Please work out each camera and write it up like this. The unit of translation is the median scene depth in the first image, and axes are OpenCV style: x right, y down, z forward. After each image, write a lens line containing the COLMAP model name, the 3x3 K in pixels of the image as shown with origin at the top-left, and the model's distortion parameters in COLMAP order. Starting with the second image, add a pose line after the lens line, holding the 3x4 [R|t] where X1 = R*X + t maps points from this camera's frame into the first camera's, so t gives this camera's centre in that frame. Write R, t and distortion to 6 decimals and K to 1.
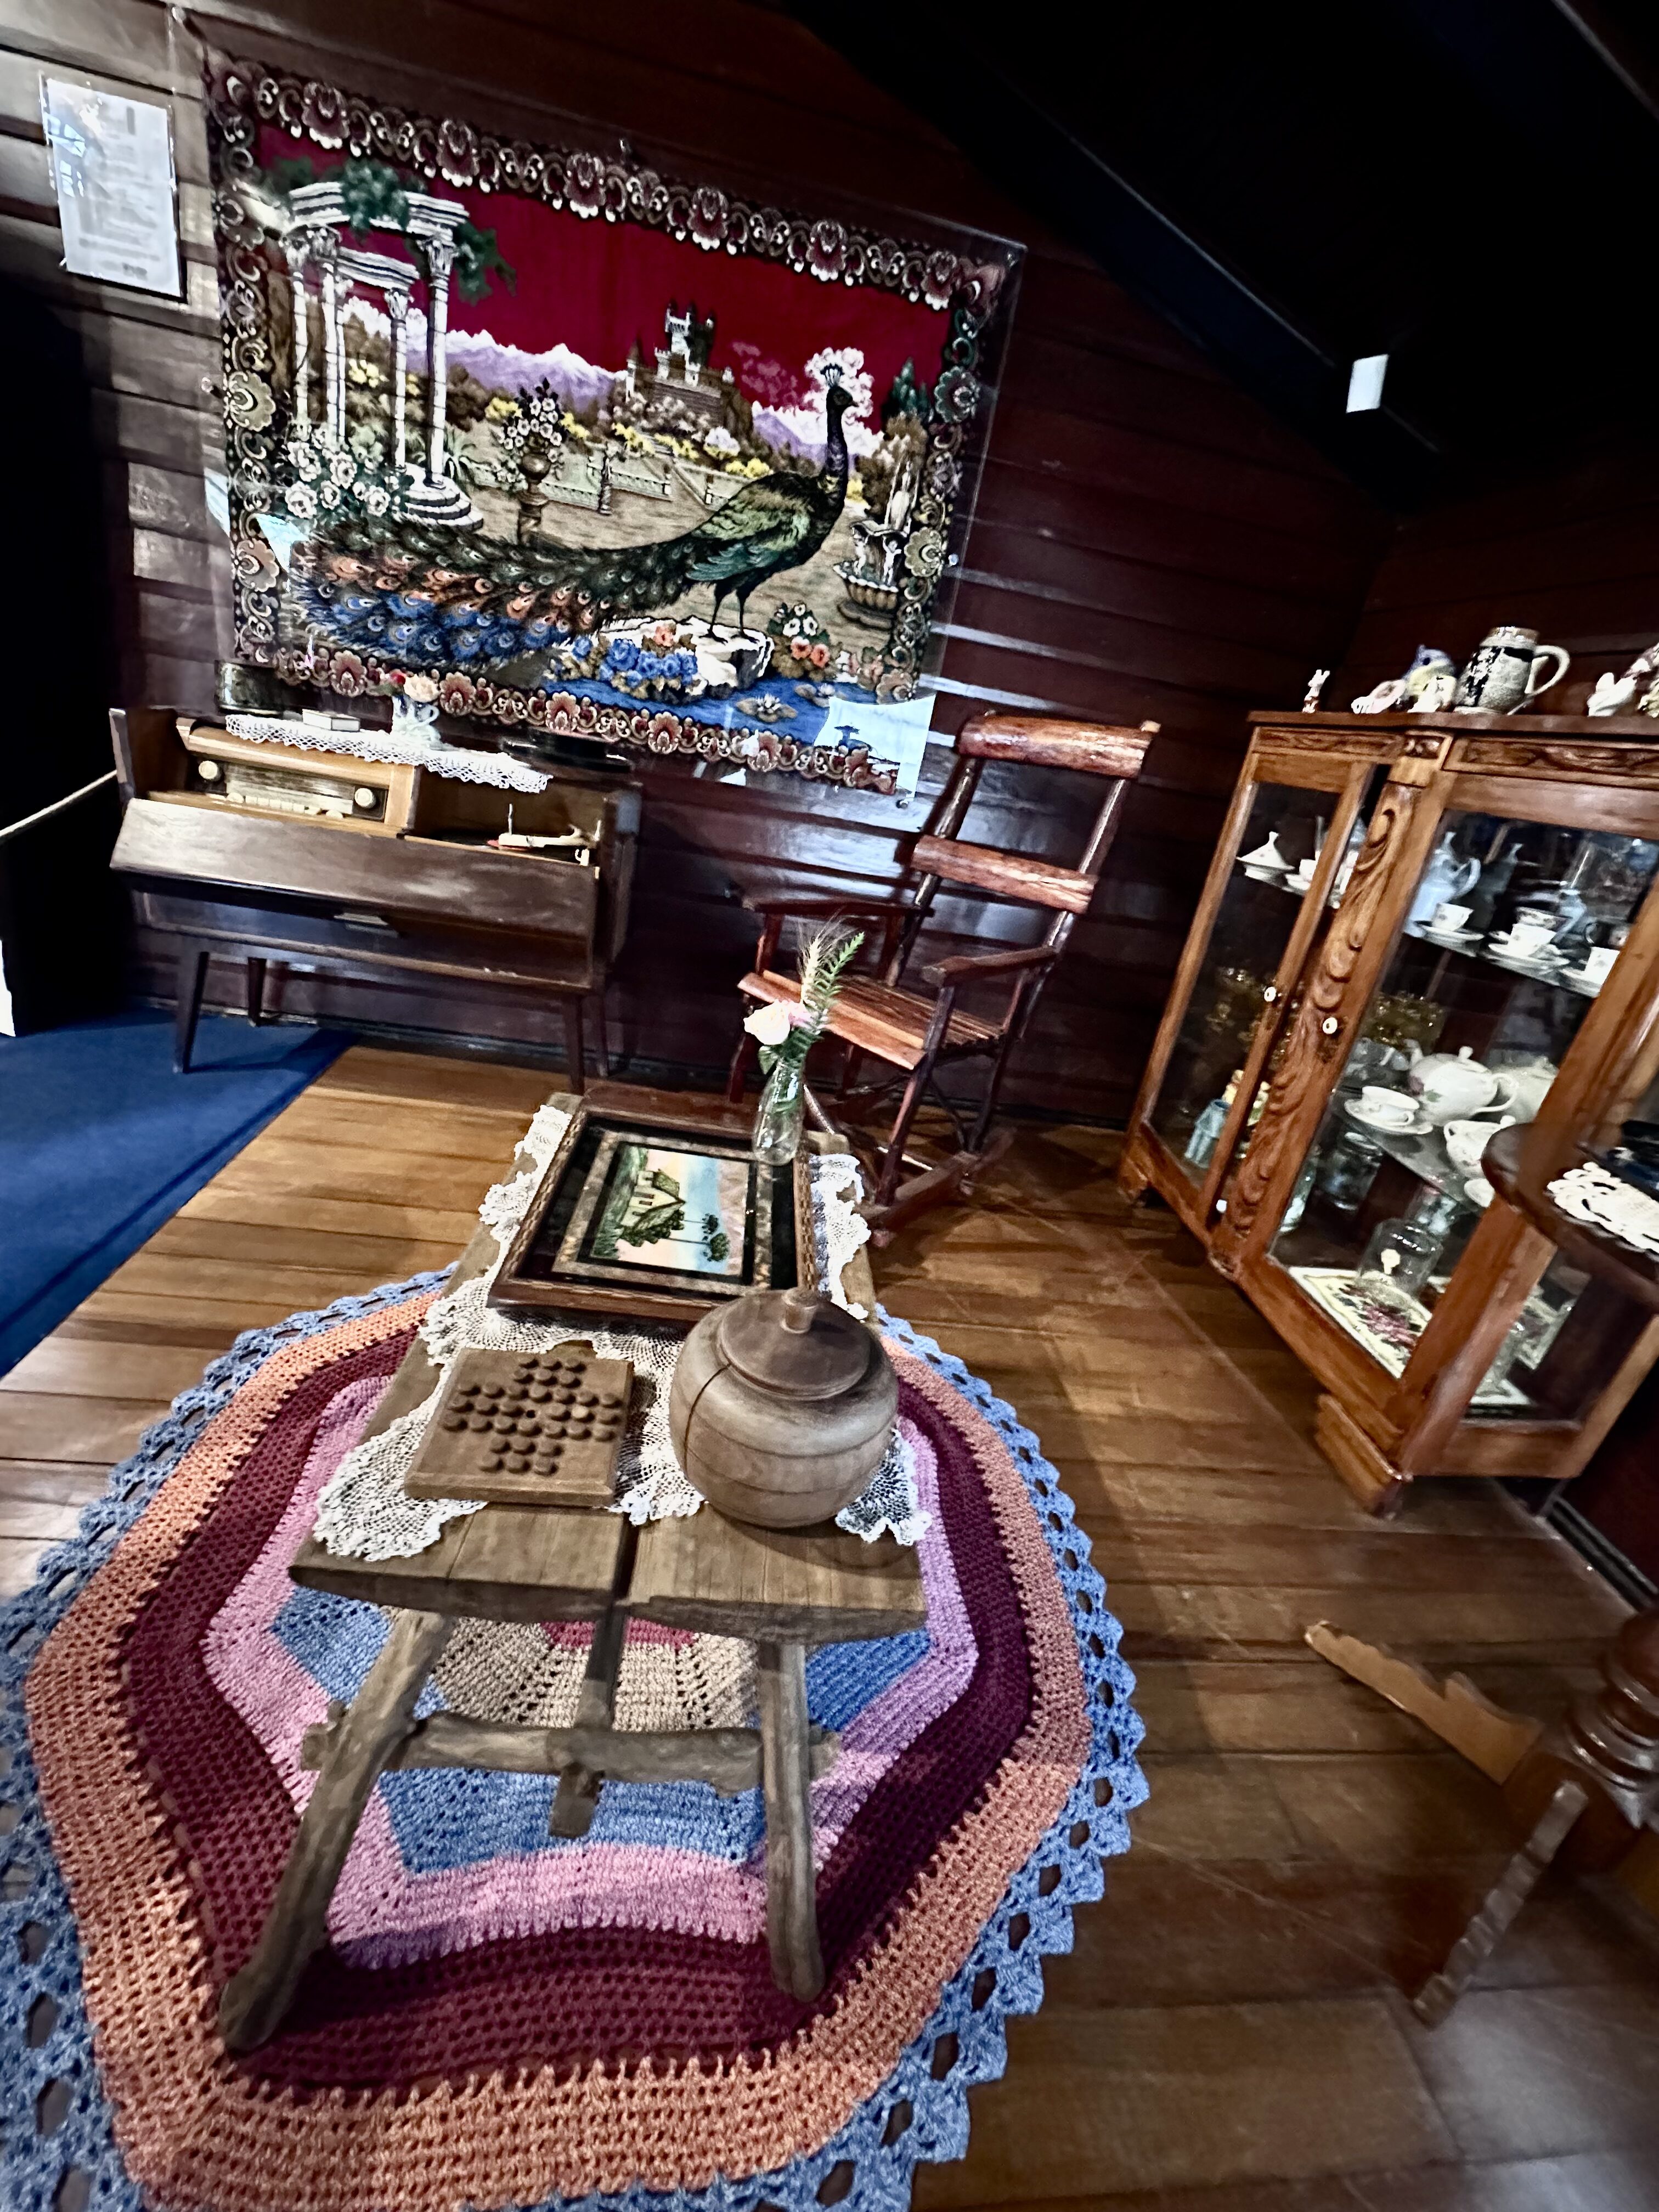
lens RADIAL K [[888.1, 0, 835.5], [0, 888.1, 1097.8], [0, 0, 1]] dist [-0.002156, 0.000533]
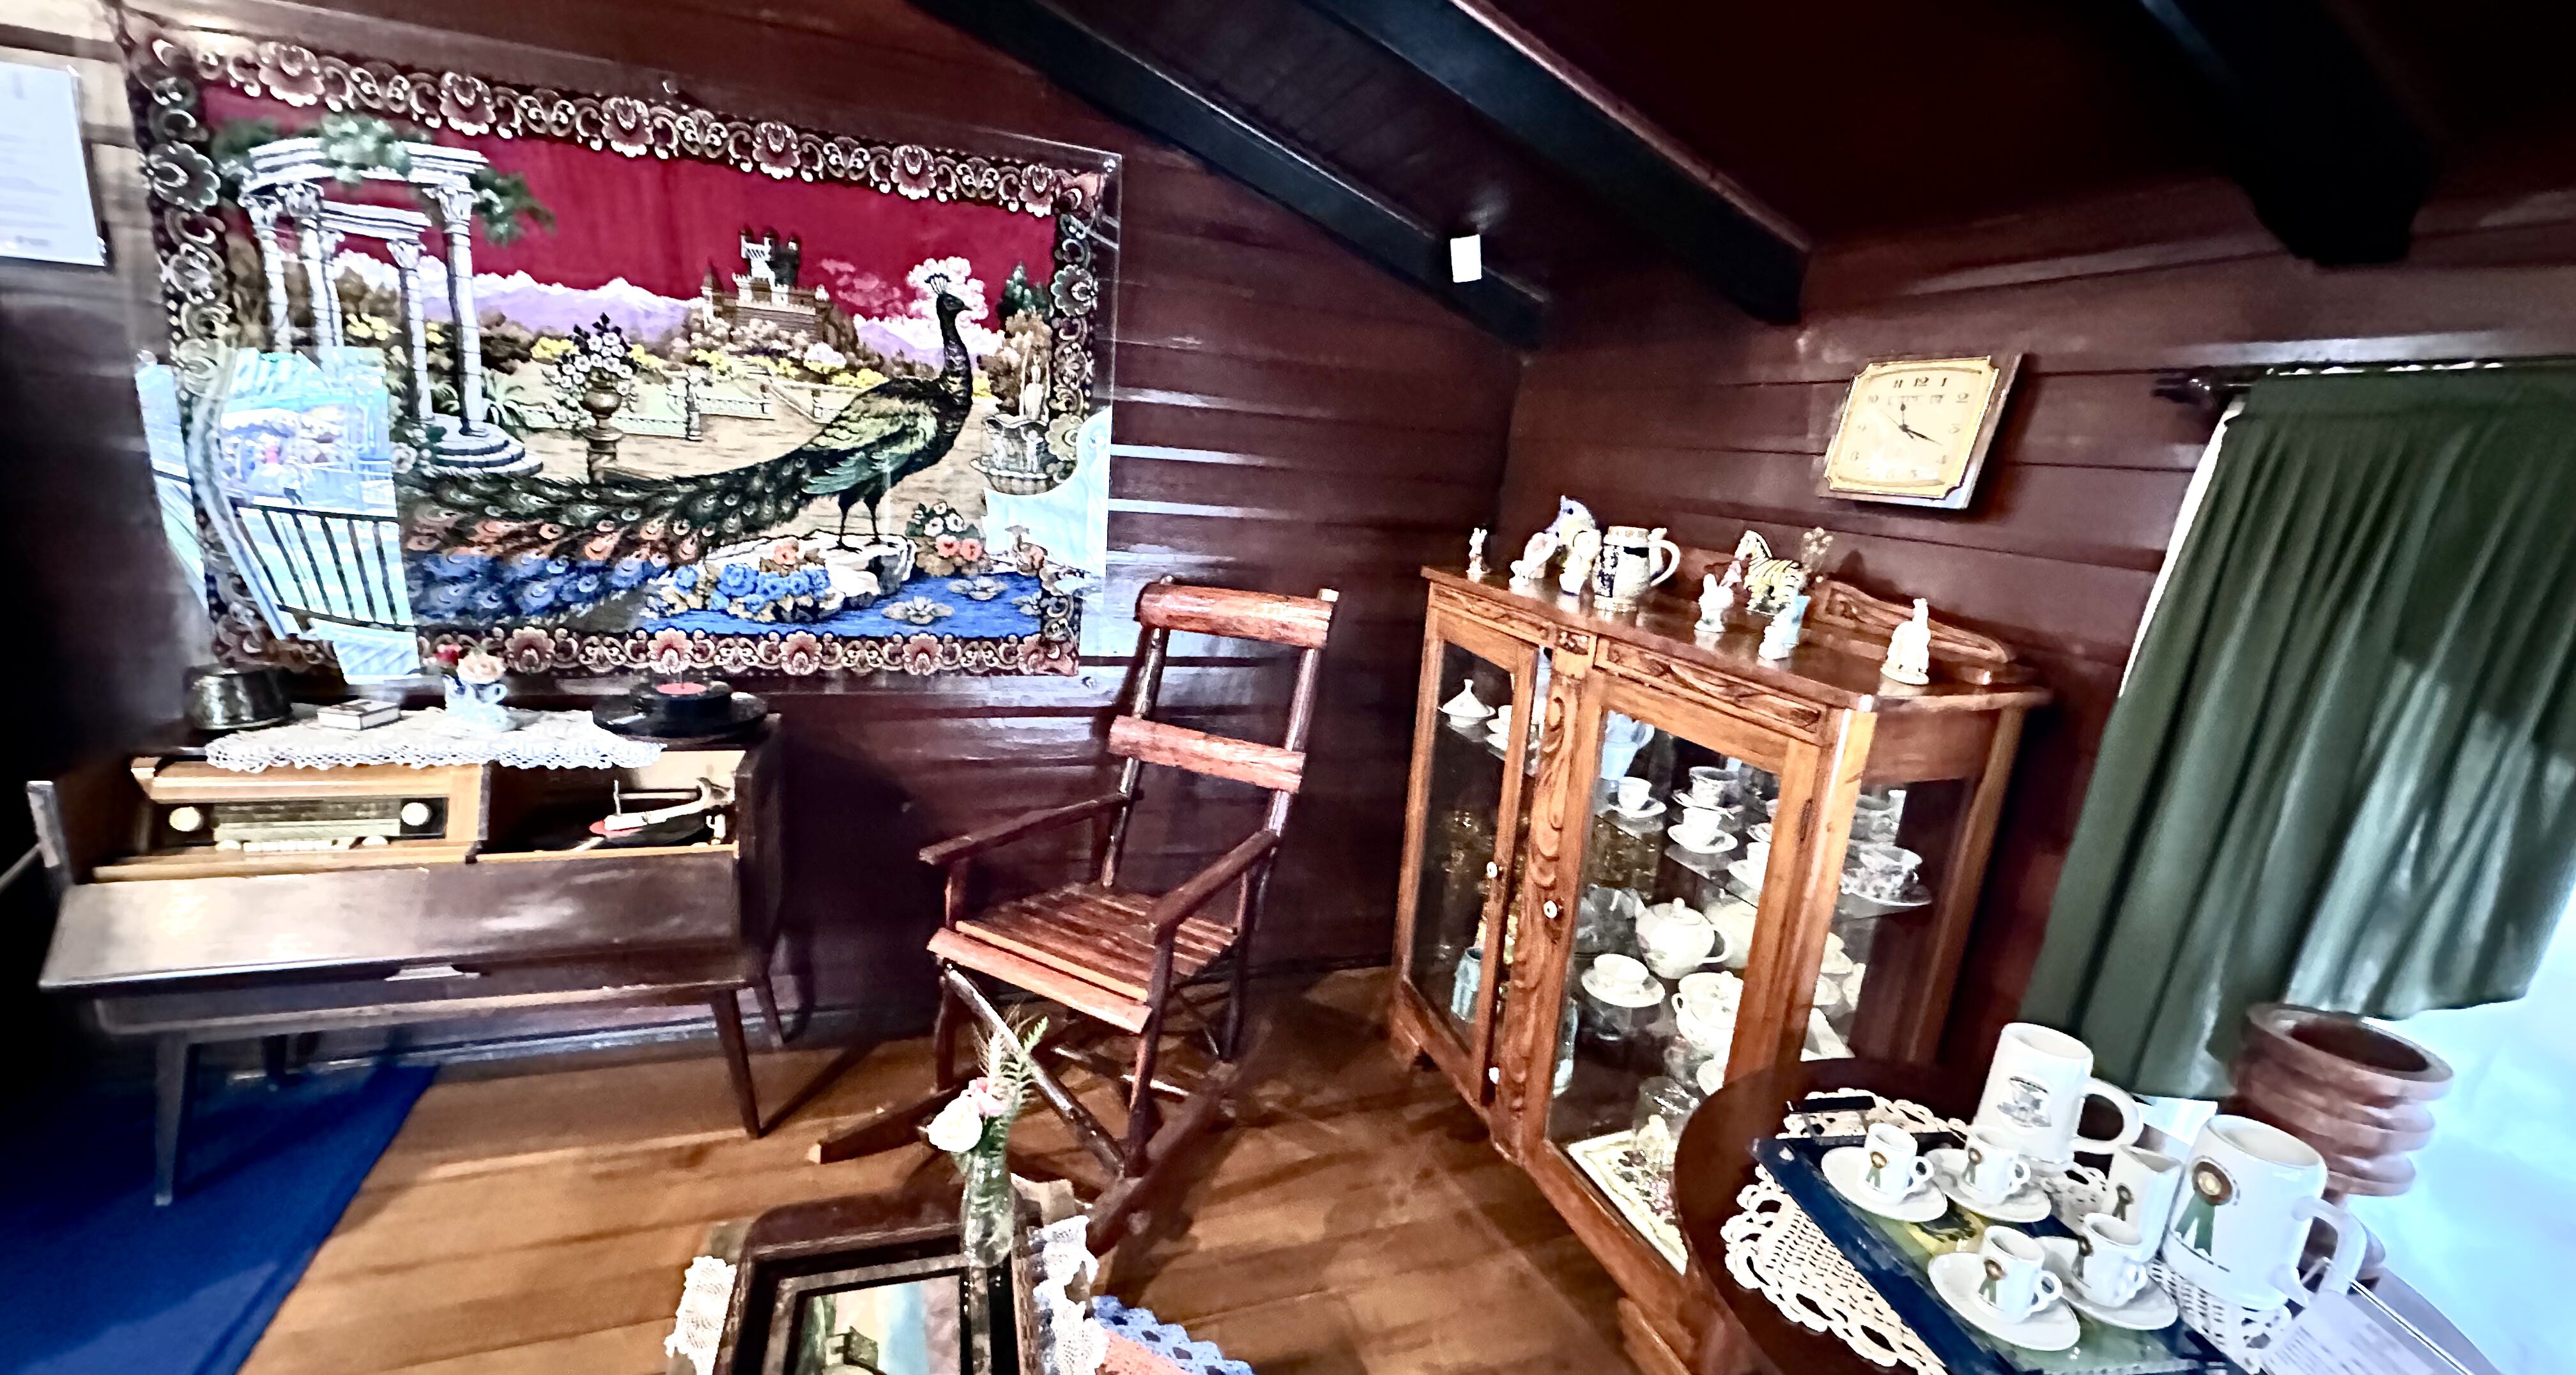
lens RADIAL K [[1032.5, 0, 1290.7], [0, 1032.5, 692.1], [0, 0, 1]] dist [-0.004404, 0.001277]
pose [[0.965383, -0.154662, 0.210037, 0.060915], [0.178158, 0.979122, -0.097877, -0.216569], [-0.190514, 0.131909, 0.972782, -0.082737]]
